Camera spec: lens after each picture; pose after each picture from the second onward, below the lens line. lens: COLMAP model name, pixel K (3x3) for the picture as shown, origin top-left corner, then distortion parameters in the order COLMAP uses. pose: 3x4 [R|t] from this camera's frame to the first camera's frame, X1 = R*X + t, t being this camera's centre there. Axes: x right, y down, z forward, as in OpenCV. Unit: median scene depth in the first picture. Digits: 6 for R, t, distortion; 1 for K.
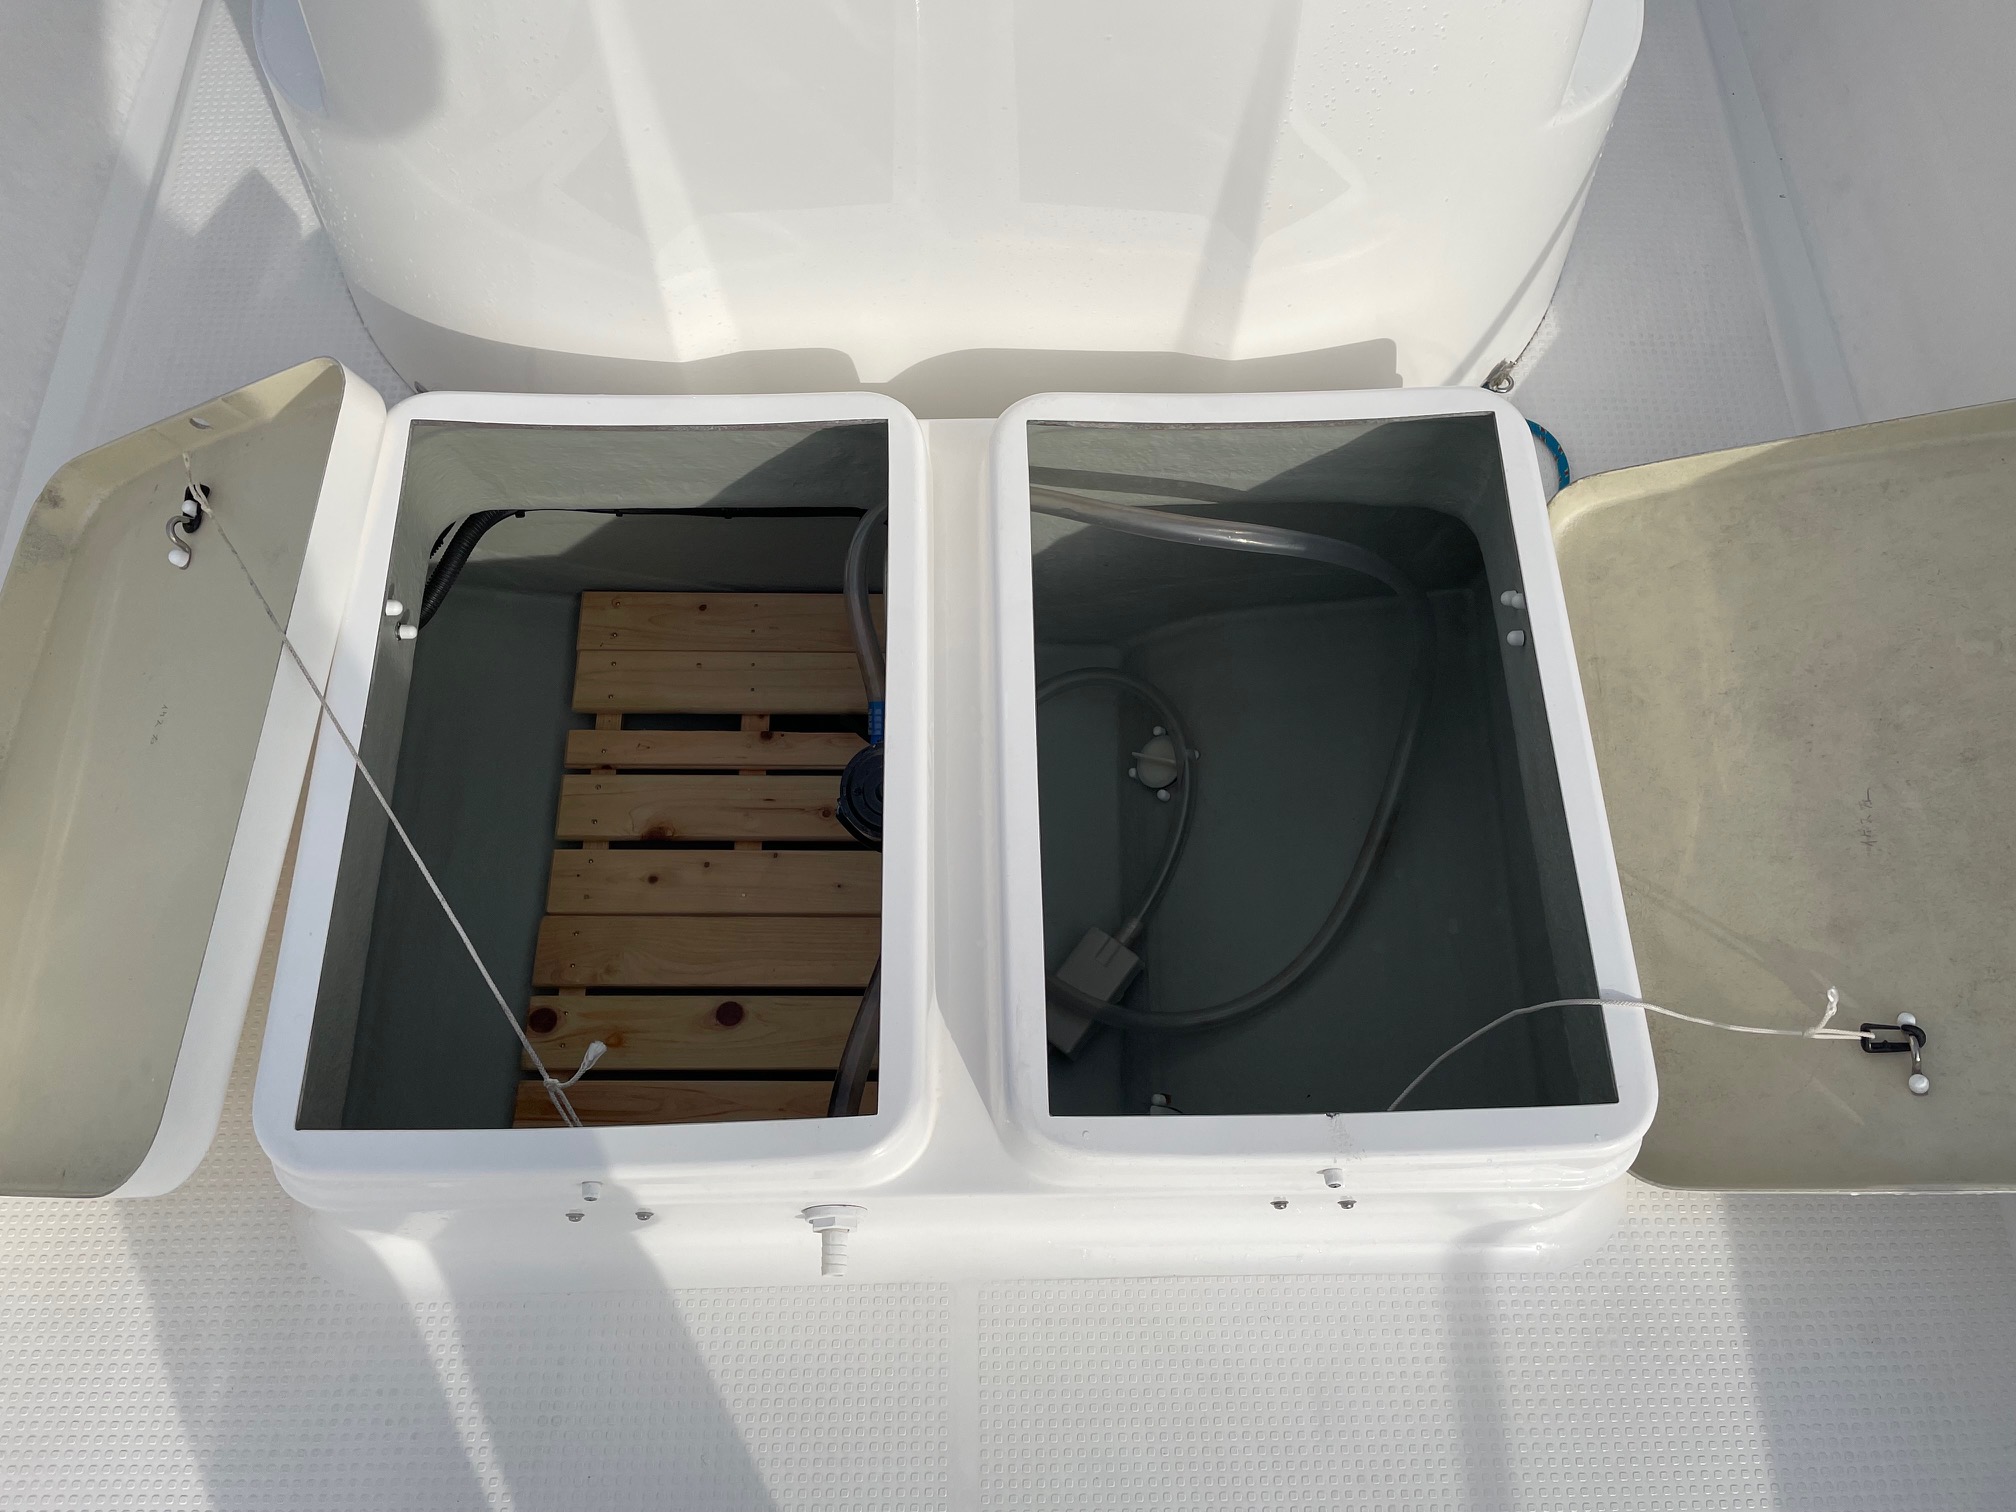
lens RADIAL K [[1522.6, 0, 1024.3], [0, 1522.6, 731.4], [0, 0, 1]] dist [0.087377, -0.112235]
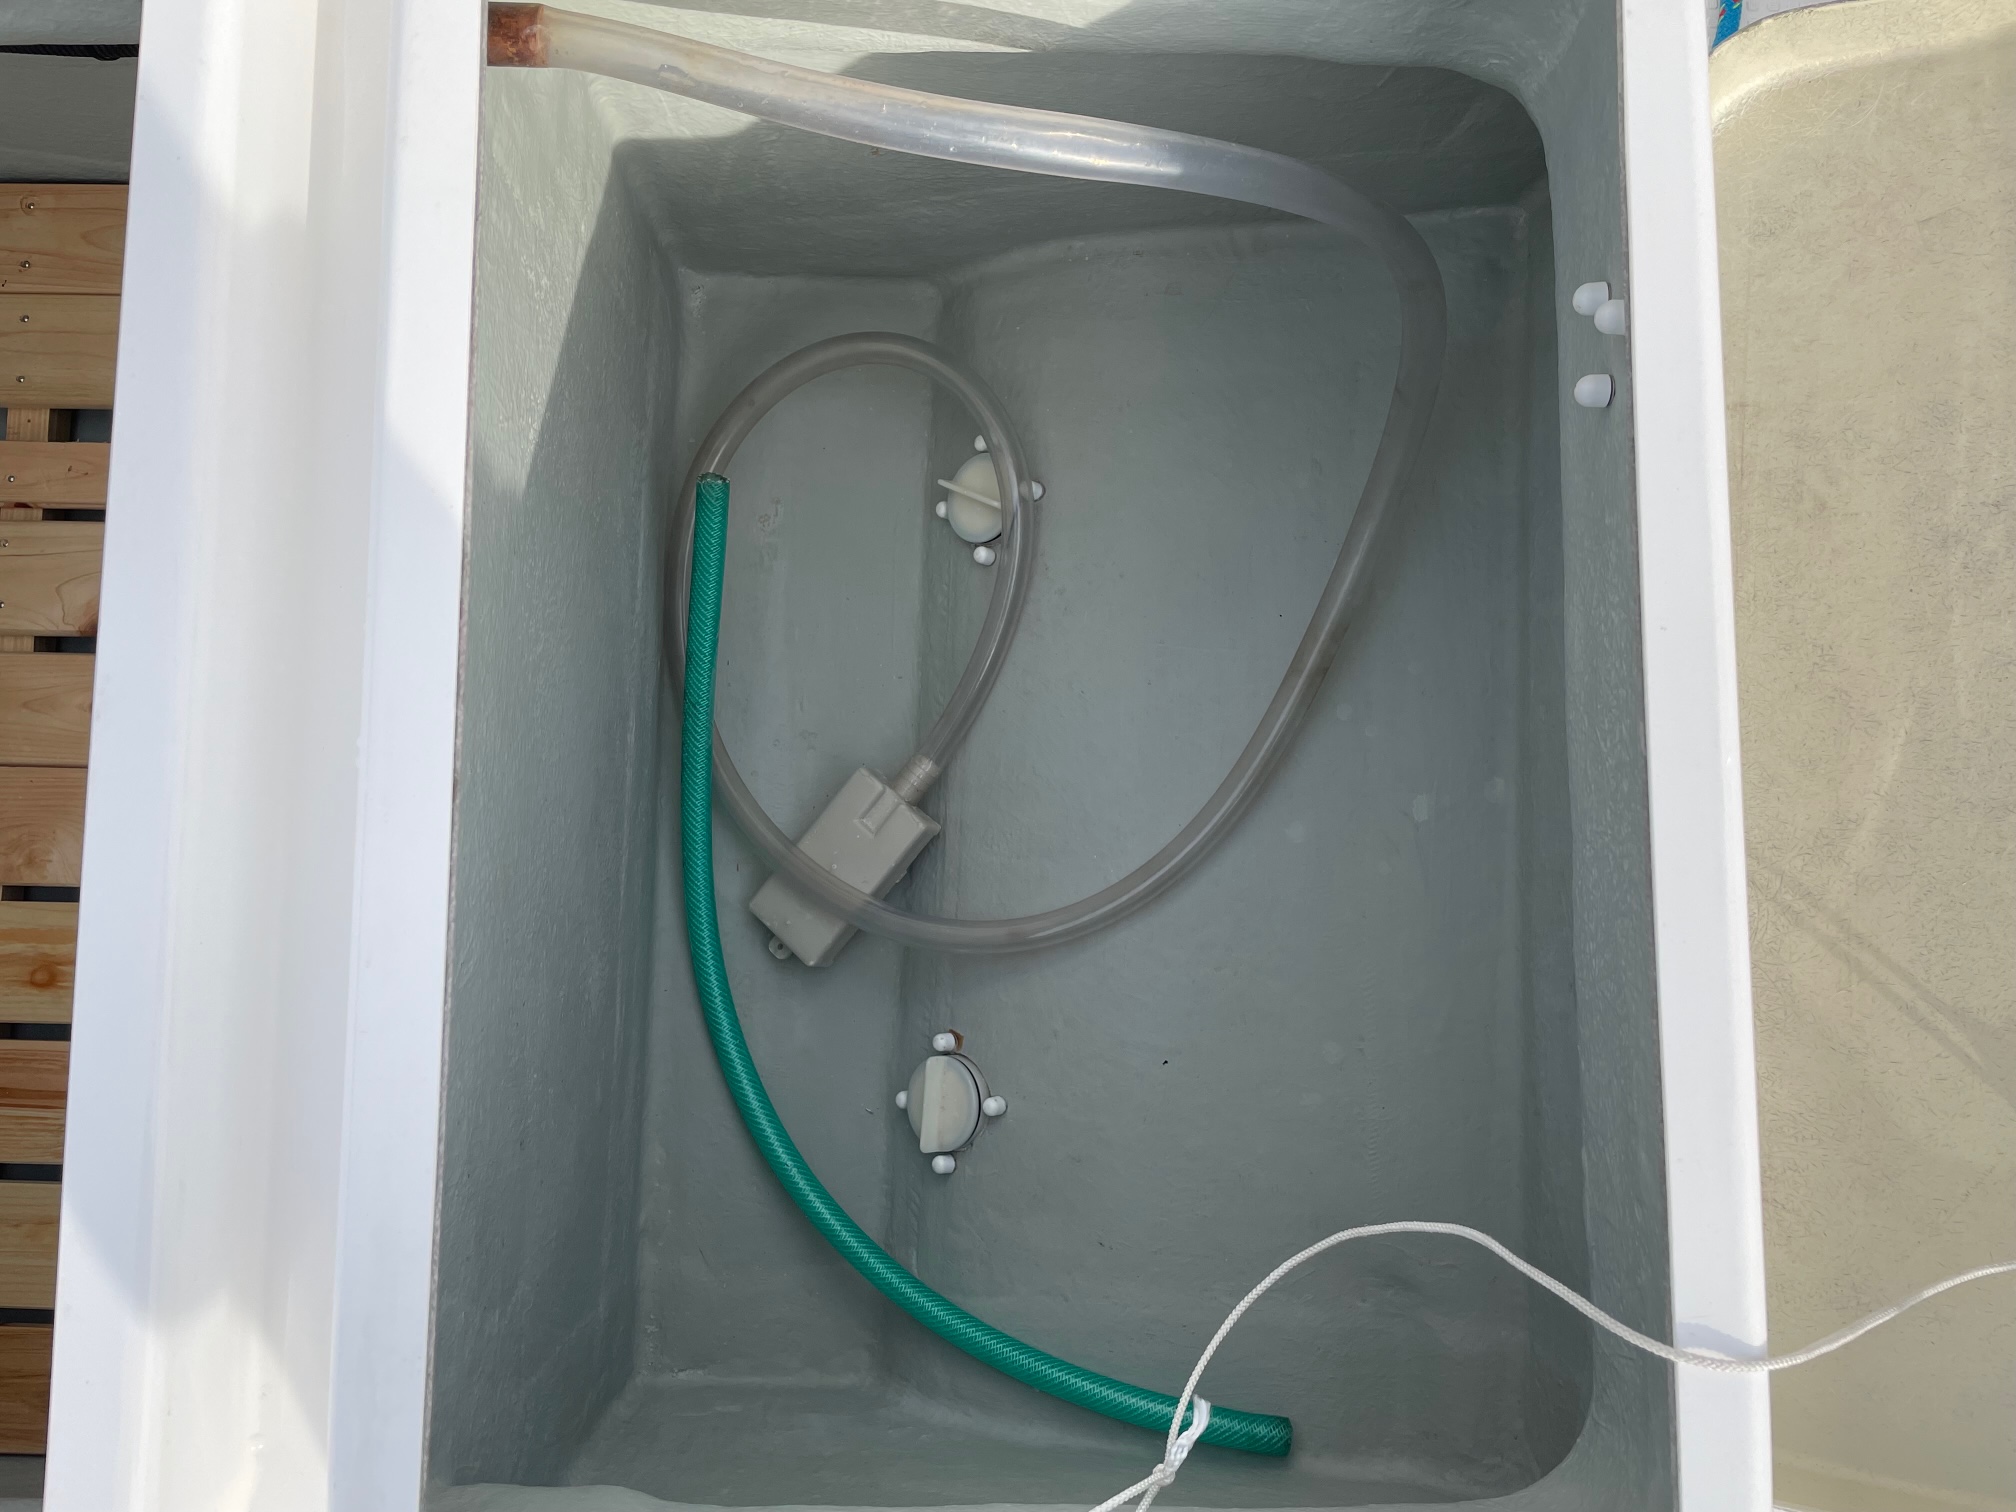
lens RADIAL K [[1515.4, 0, 1021.8], [0, 1515.4, 747.0], [0, 0, 1]] dist [0.089609, -0.117454]
pose [[0.999689, 0.023490, -0.008394, 0.134051], [-0.019619, 0.948239, 0.316952, -0.094242], [0.015404, -0.316688, 0.948405, 0.458820]]
